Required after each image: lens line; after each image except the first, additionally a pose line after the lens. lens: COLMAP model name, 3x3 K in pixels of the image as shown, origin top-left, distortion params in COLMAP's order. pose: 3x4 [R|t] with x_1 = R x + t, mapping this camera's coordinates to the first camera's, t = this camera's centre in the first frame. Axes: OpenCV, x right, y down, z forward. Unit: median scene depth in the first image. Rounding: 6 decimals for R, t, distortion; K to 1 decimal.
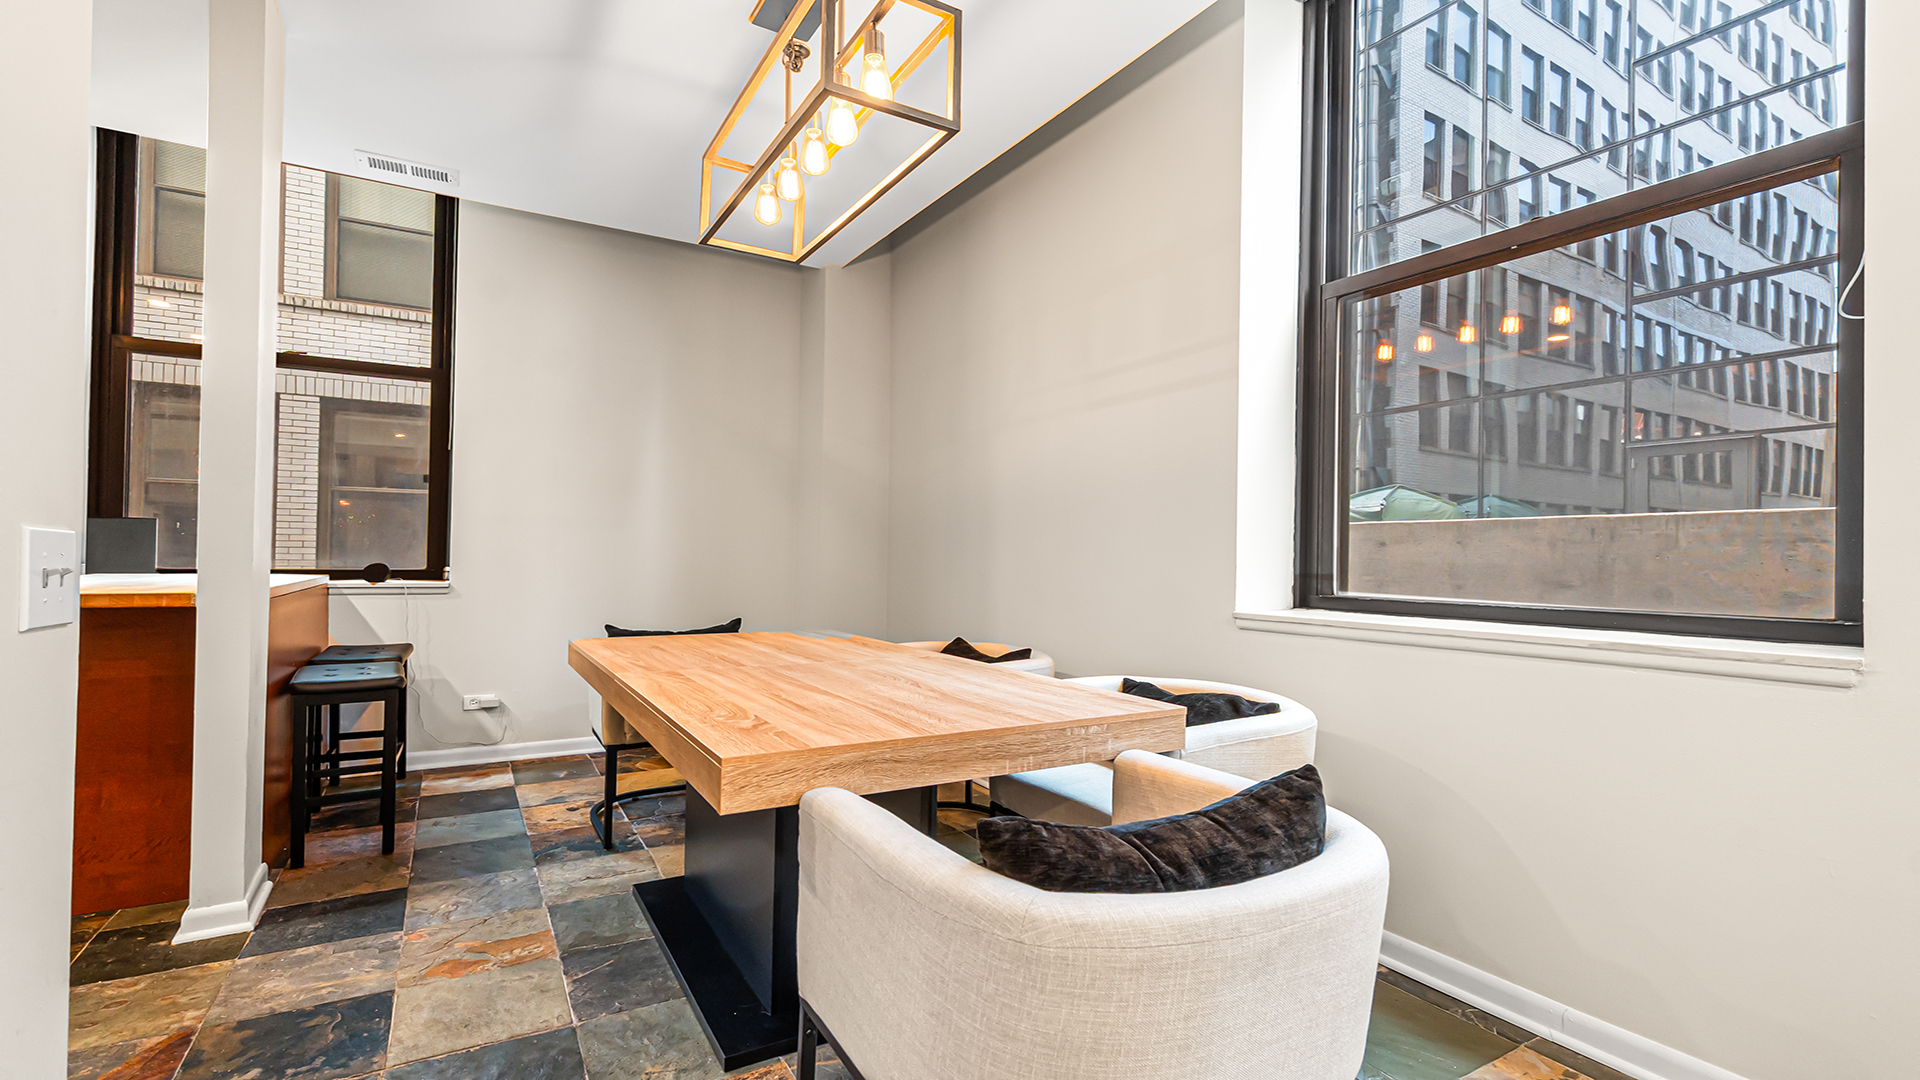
lens RADIAL K [[819.0, 0, 949.5], [0, 819.0, 546.7], [0, 0, 1]] dist [0.007397, -0.000063]
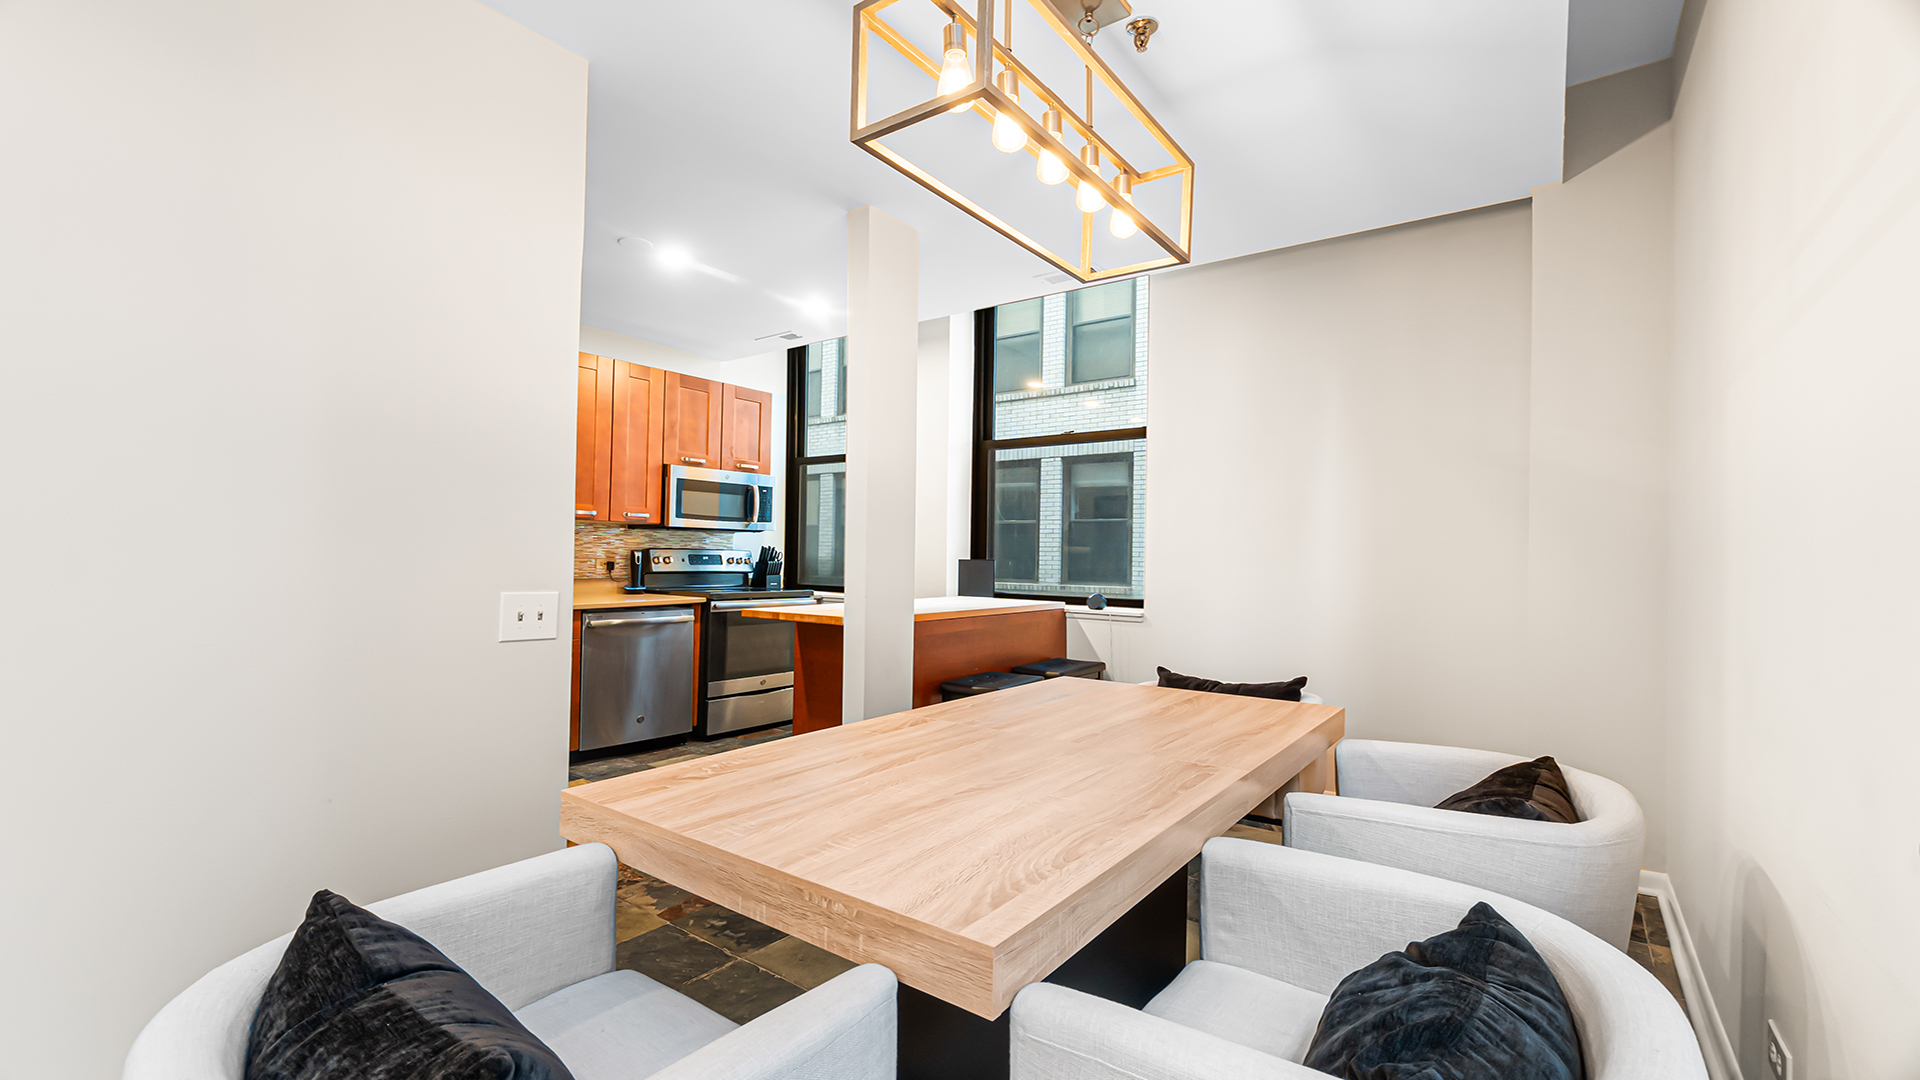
lens RADIAL K [[819.0, 0, 949.5], [0, 819.0, 546.7], [0, 0, 1]] dist [0.007397, -0.000063]
pose [[0.382273, -0.020641, -0.923819, 0.434112], [0.004732, 0.999781, -0.020381, -0.031715], [0.924037, 0.003420, 0.382287, 0.423924]]
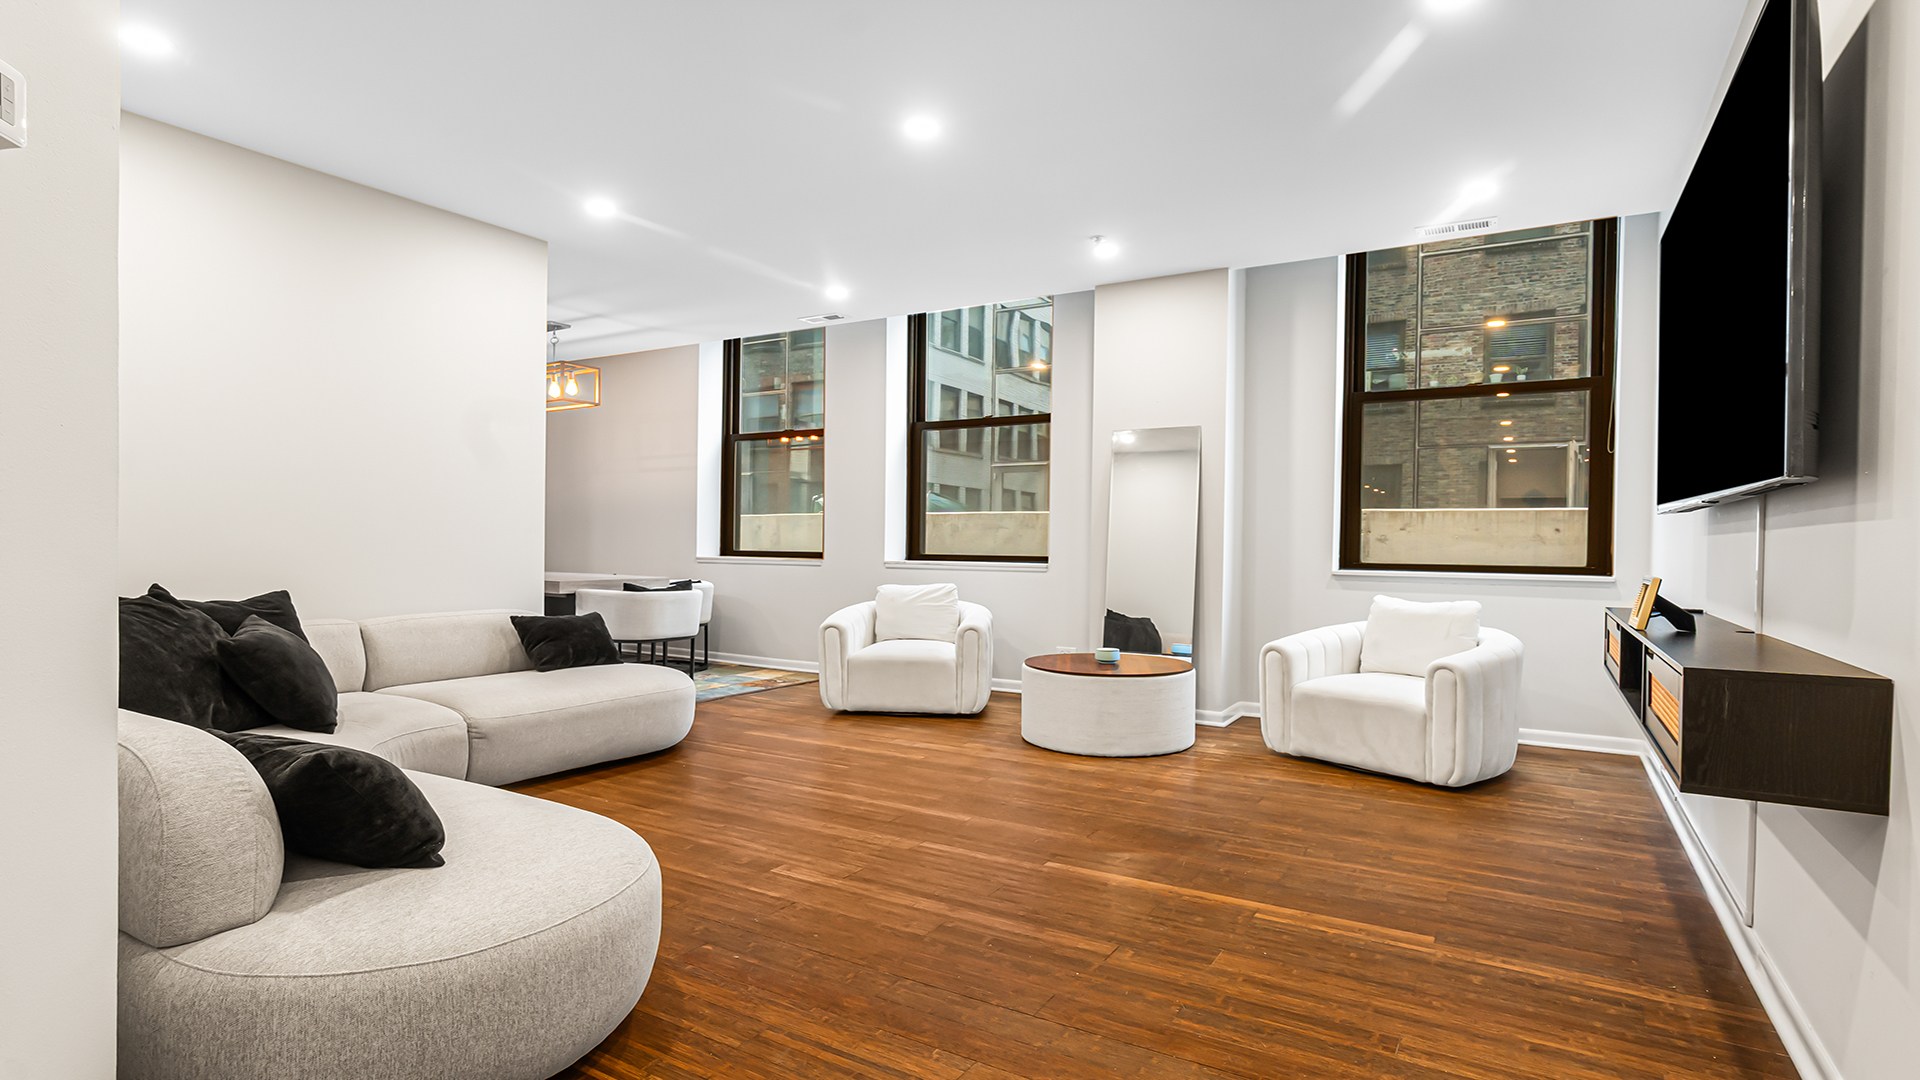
lens RADIAL K [[972.1, 0, 955.5], [0, 972.1, 550.5], [0, 0, 1]] dist [0.000519, 0.000074]
pose [[0.877761, -0.008582, 0.479021, -0.394734], [-0.003876, 0.999680, 0.025013, -0.023813], [-0.479083, -0.023812, 0.877447, -2.005239]]
